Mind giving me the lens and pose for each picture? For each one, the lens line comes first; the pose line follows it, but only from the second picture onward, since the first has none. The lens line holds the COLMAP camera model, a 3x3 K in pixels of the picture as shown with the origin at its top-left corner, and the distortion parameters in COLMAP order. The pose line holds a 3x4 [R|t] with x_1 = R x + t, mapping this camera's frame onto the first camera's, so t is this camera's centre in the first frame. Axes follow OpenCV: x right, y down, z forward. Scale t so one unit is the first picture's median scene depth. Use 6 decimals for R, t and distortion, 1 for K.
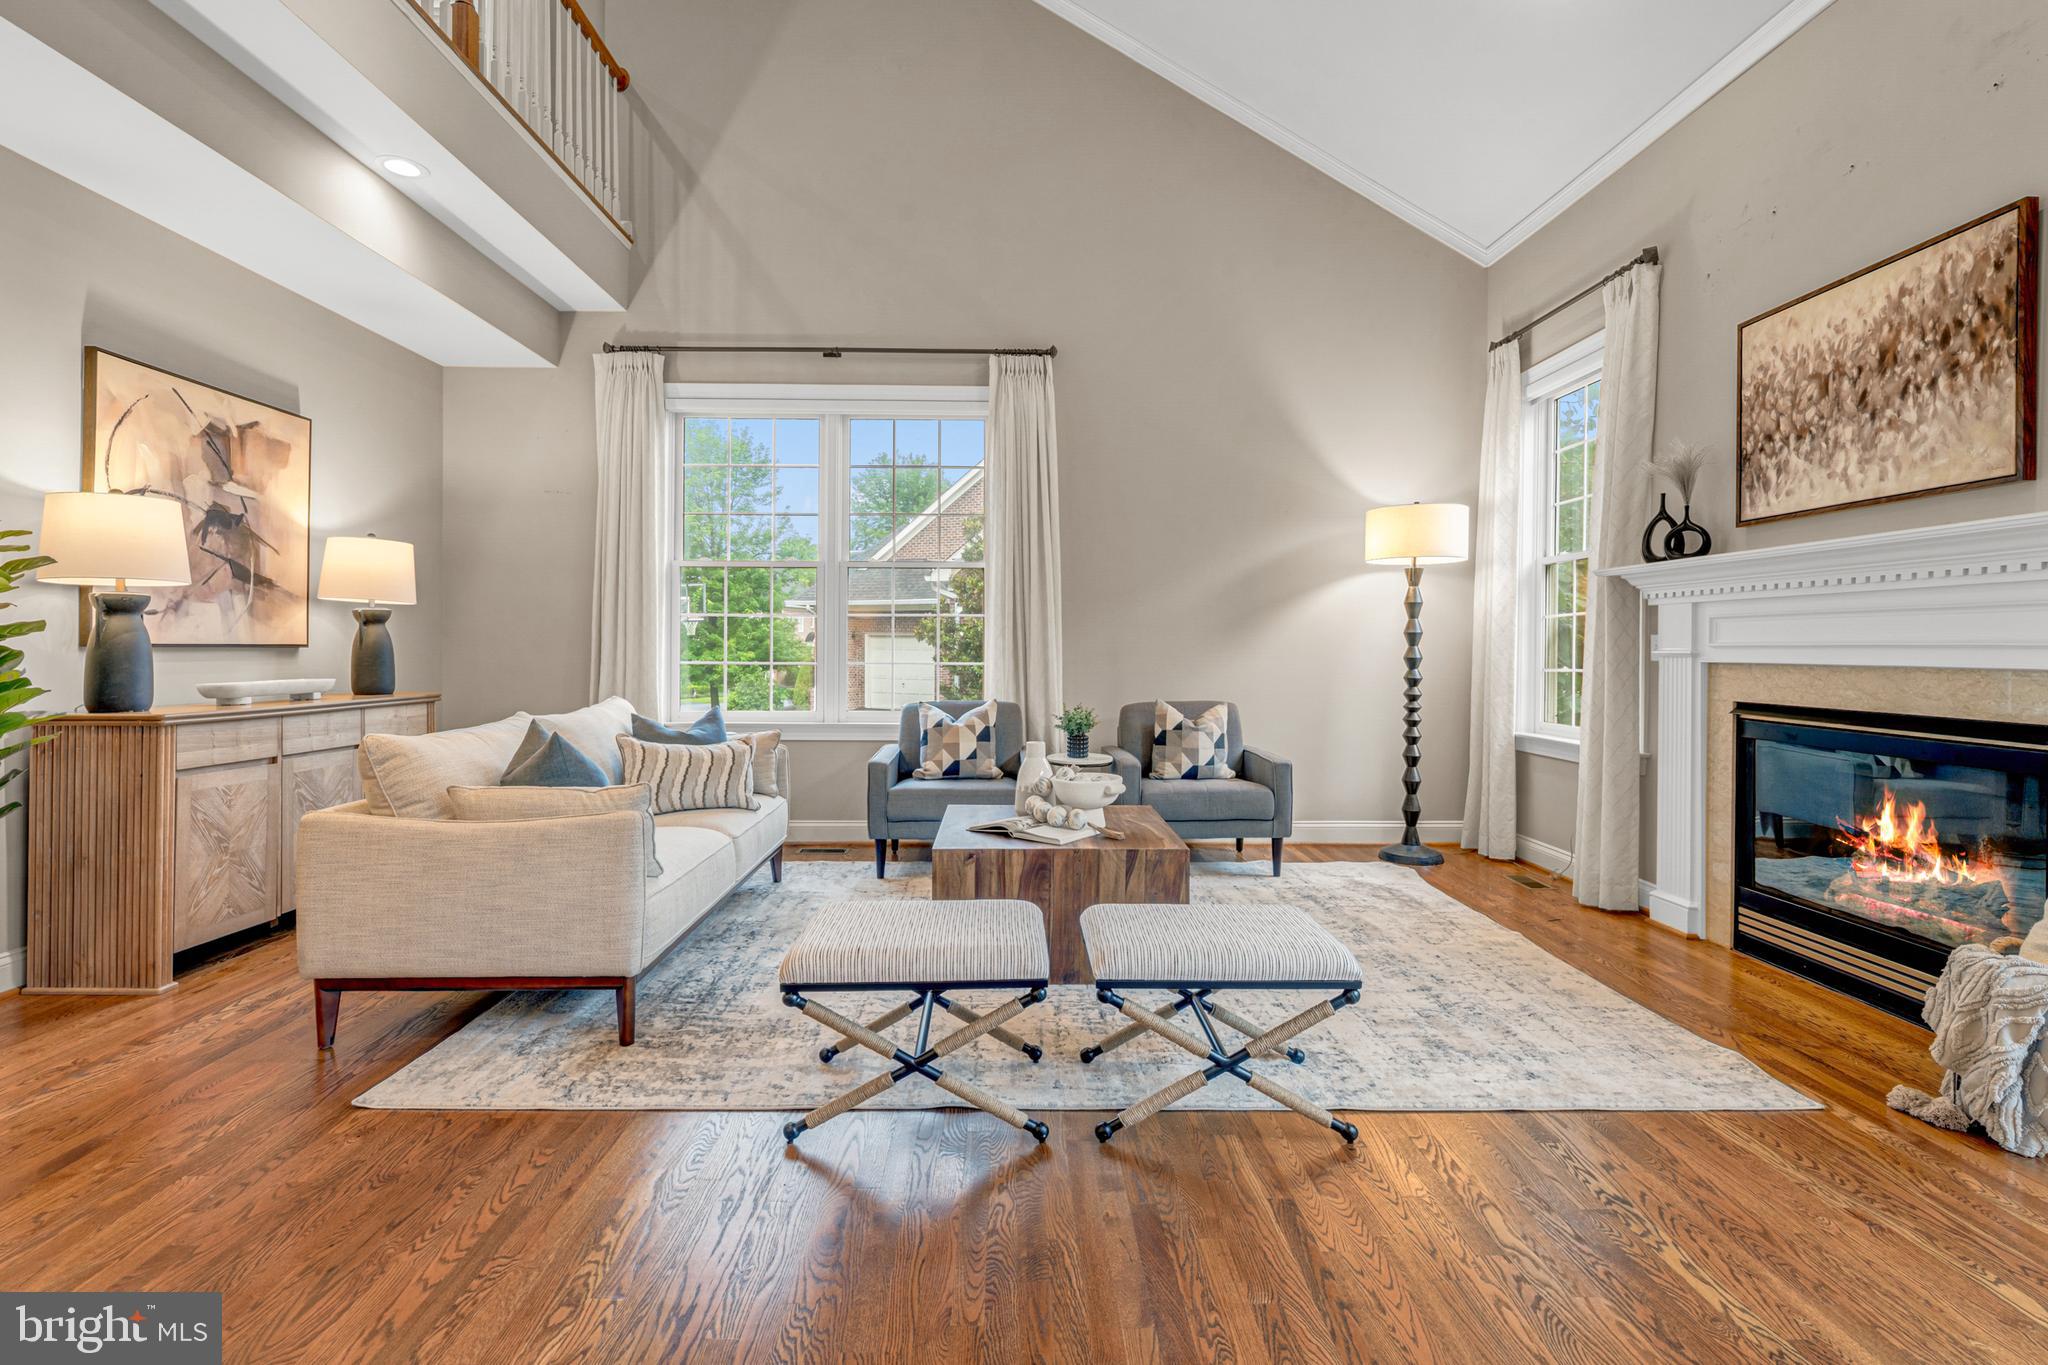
lens RADIAL K [[949.7, 0, 1021.2], [0, 949.7, 652.6], [0, 0, 1]] dist [0.002189, -0.000454]
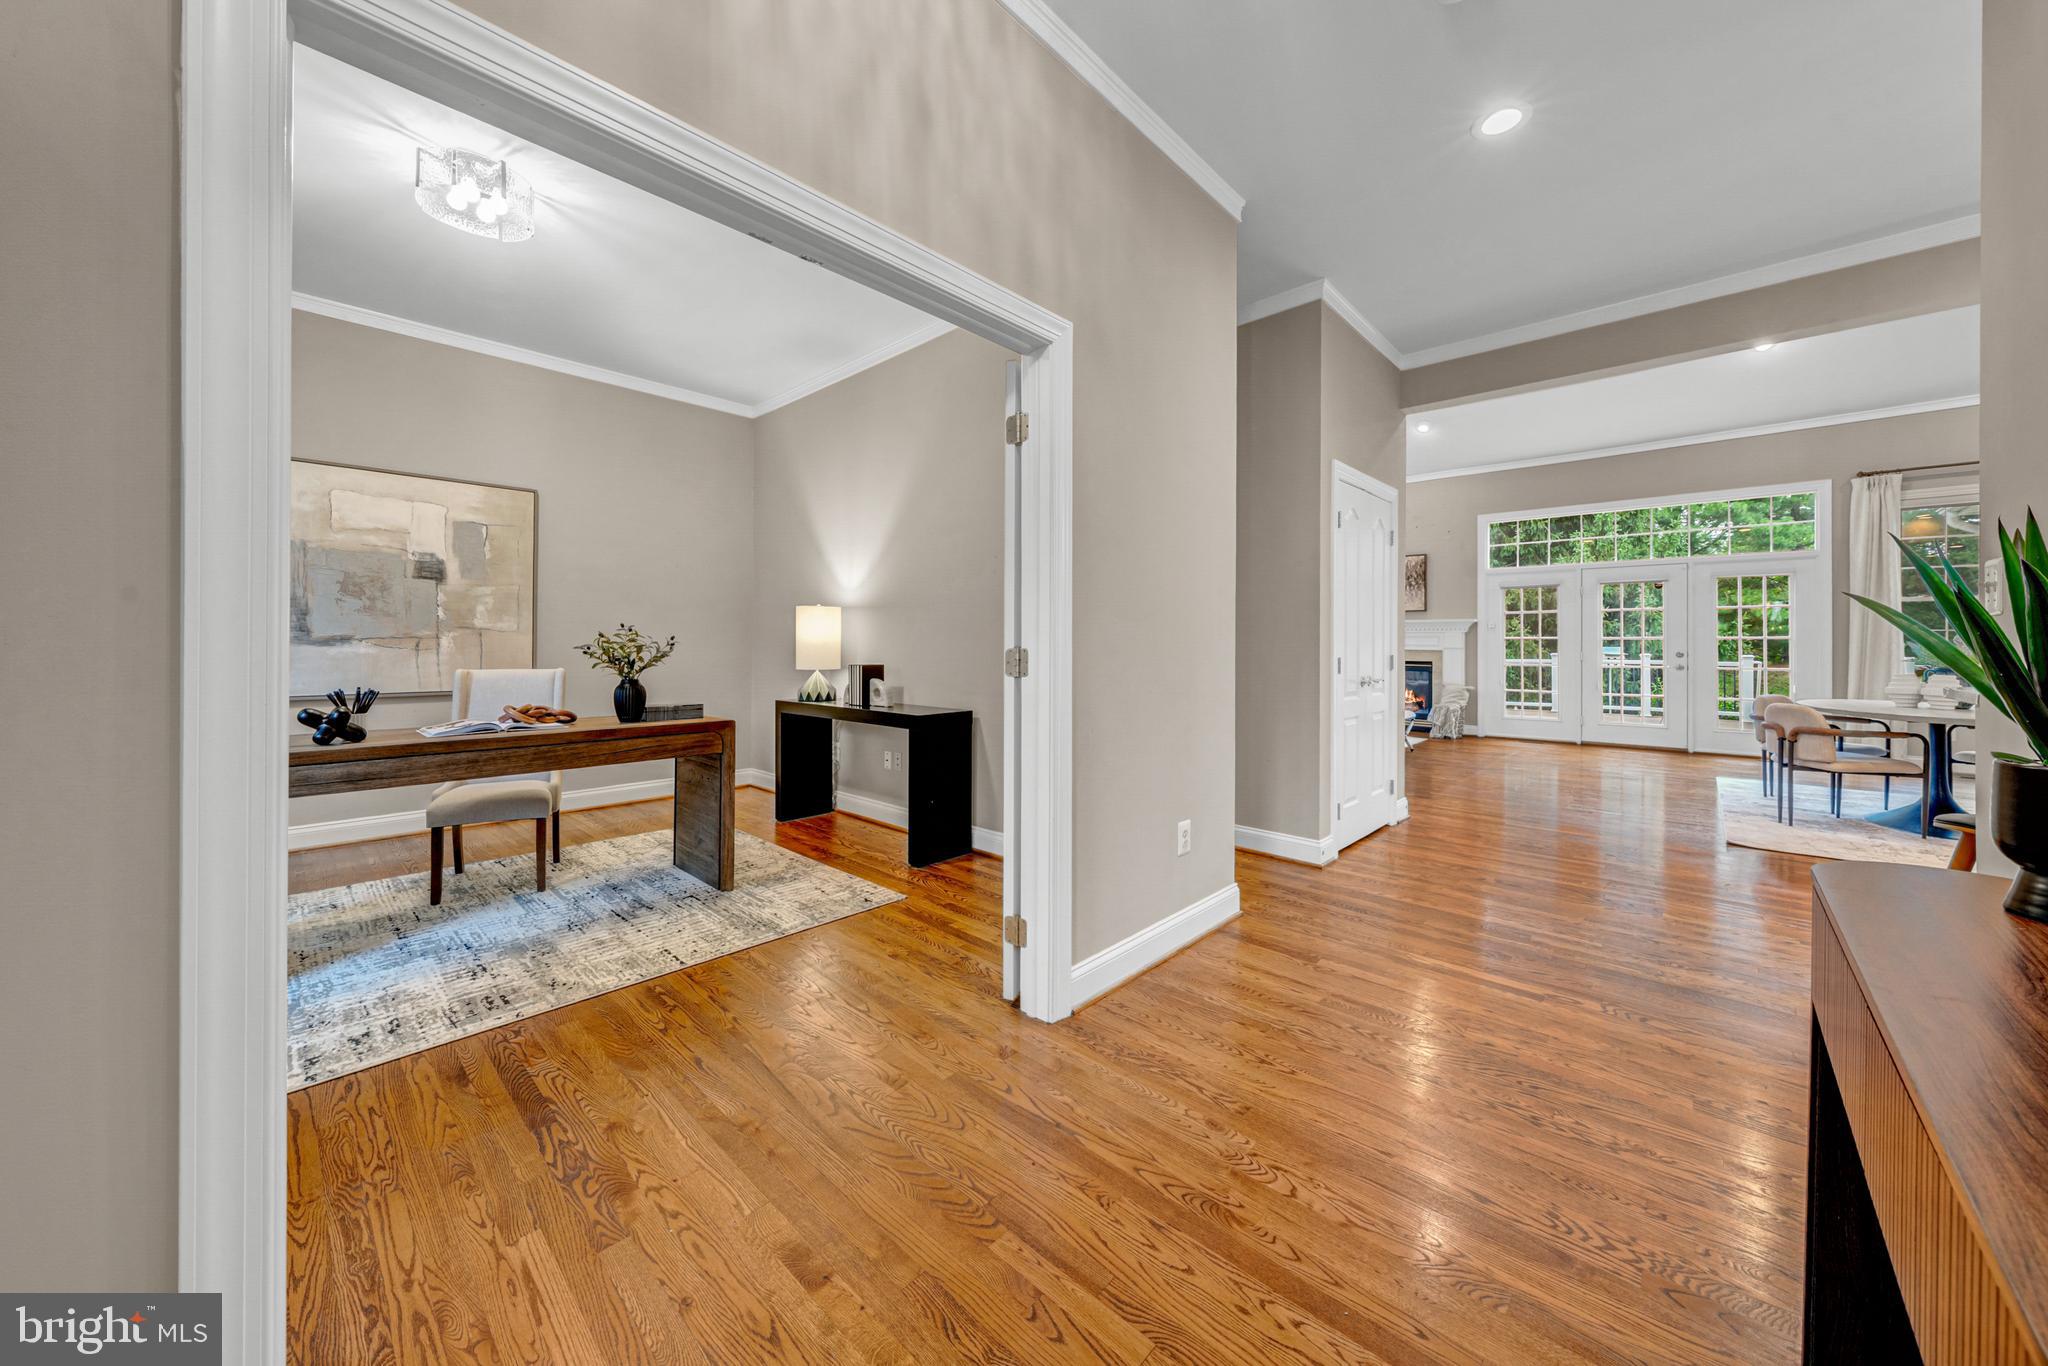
lens RADIAL K [[717.7, 0, 1024.1], [0, 717.7, 639.6], [0, 0, 1]] dist [-0.000342, -0.000098]
pose [[0.694768, 0.001543, 0.719232, -1.935076], [0.002222, 0.999988, -0.004292, -0.016270], [-0.719231, 0.004580, 0.694756, -0.046876]]
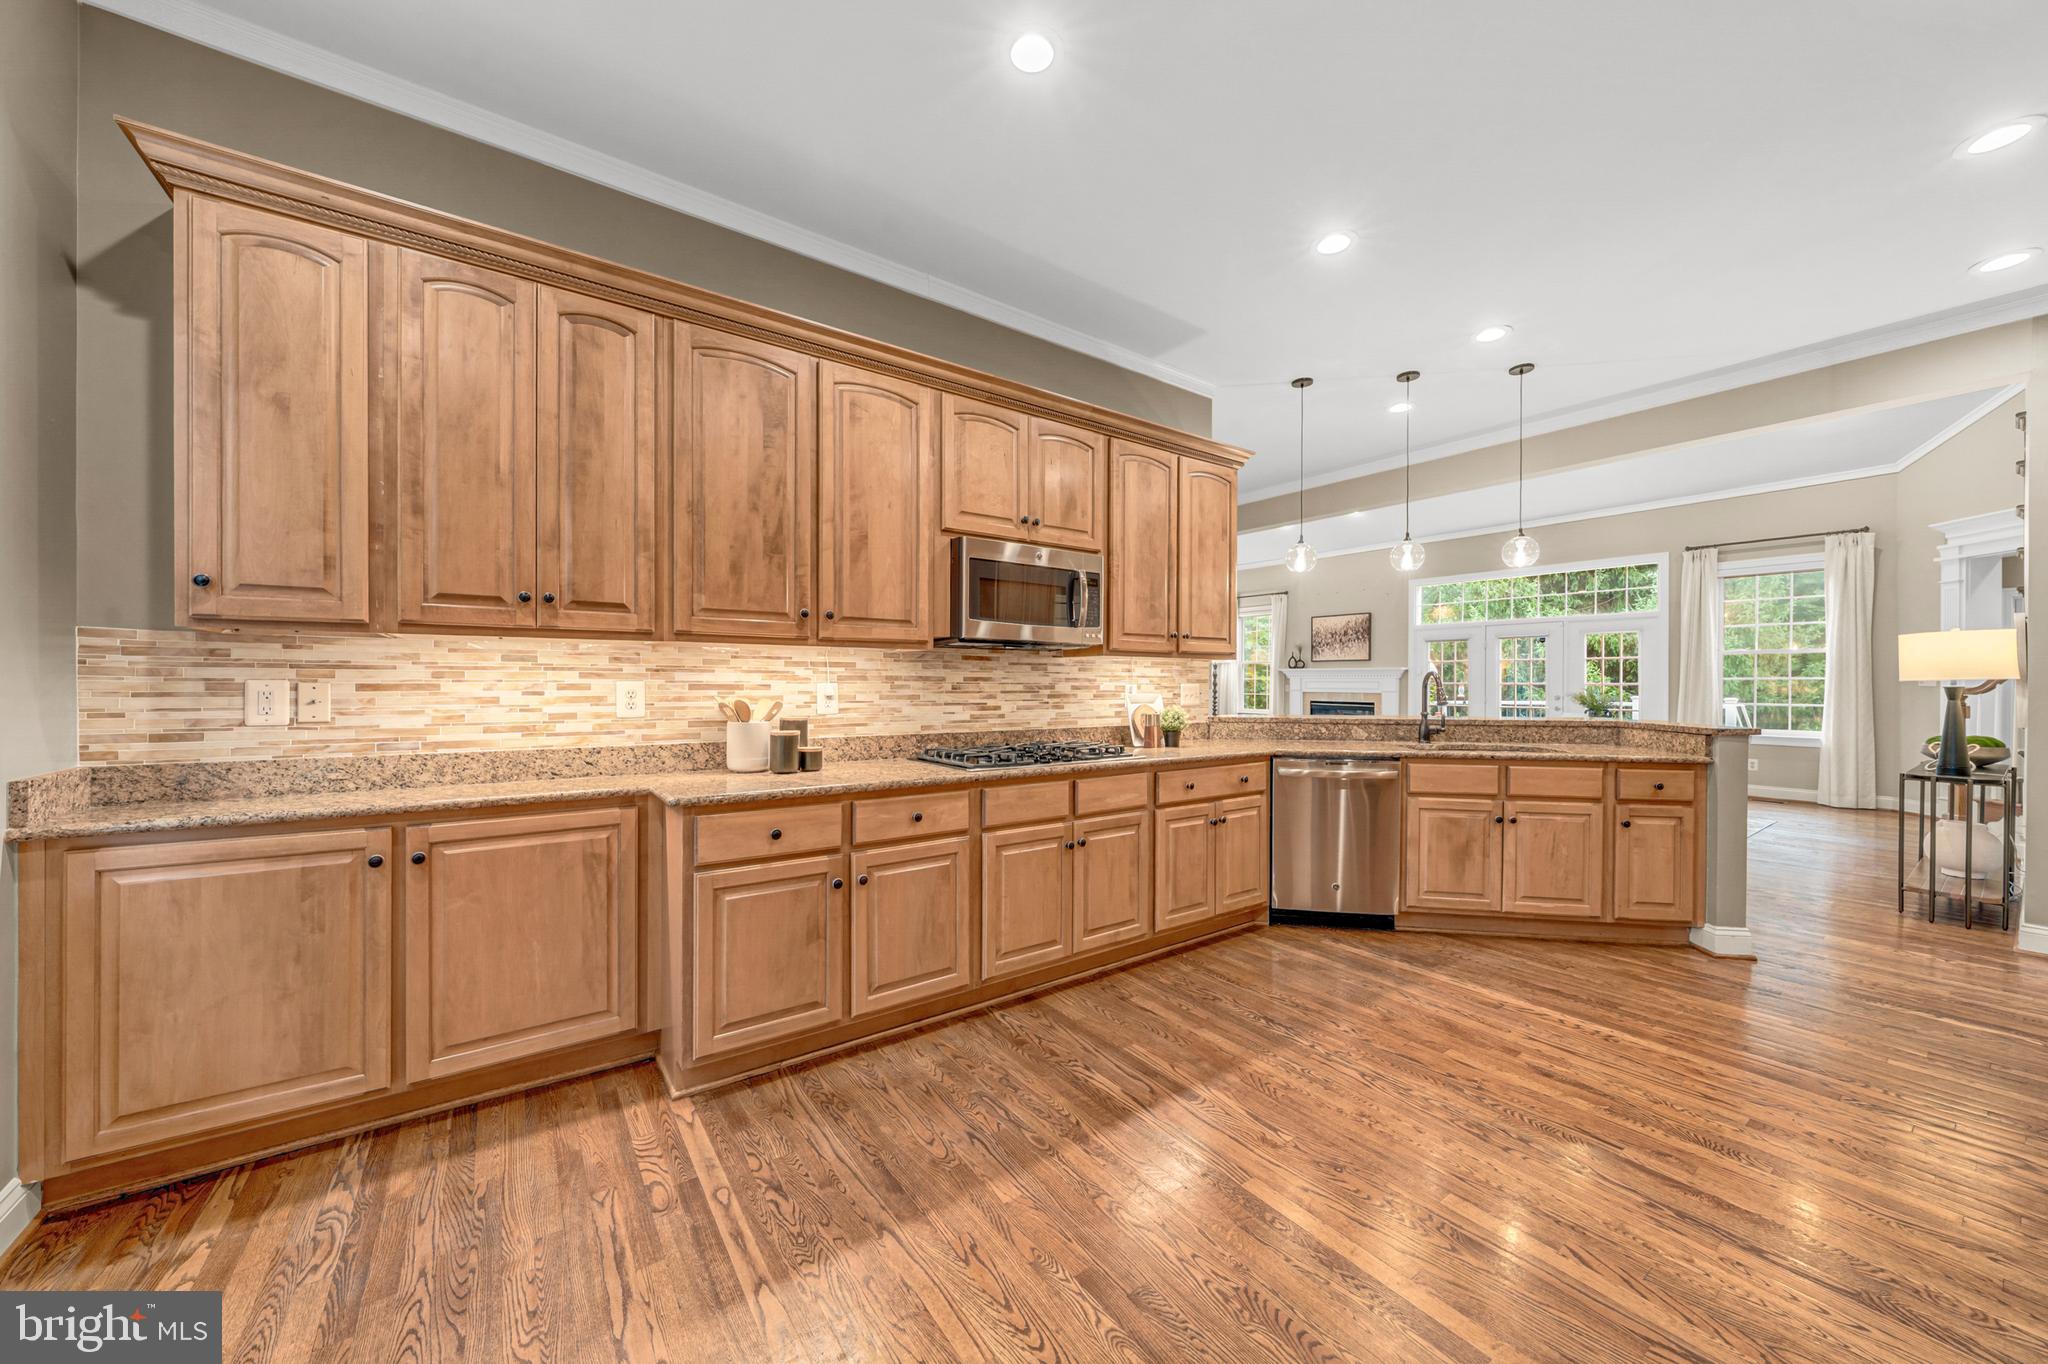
lens RADIAL K [[721.0, 0, 1017.4], [0, 721.0, 683.5], [0, 0, 1]] dist [-0.000255, 0.000033]
pose [[0.822448, -0.003154, 0.568832, -2.071715], [0.002703, 0.999995, 0.001637, -0.034763], [-0.568834, 0.000191, 0.822452, -0.899800]]
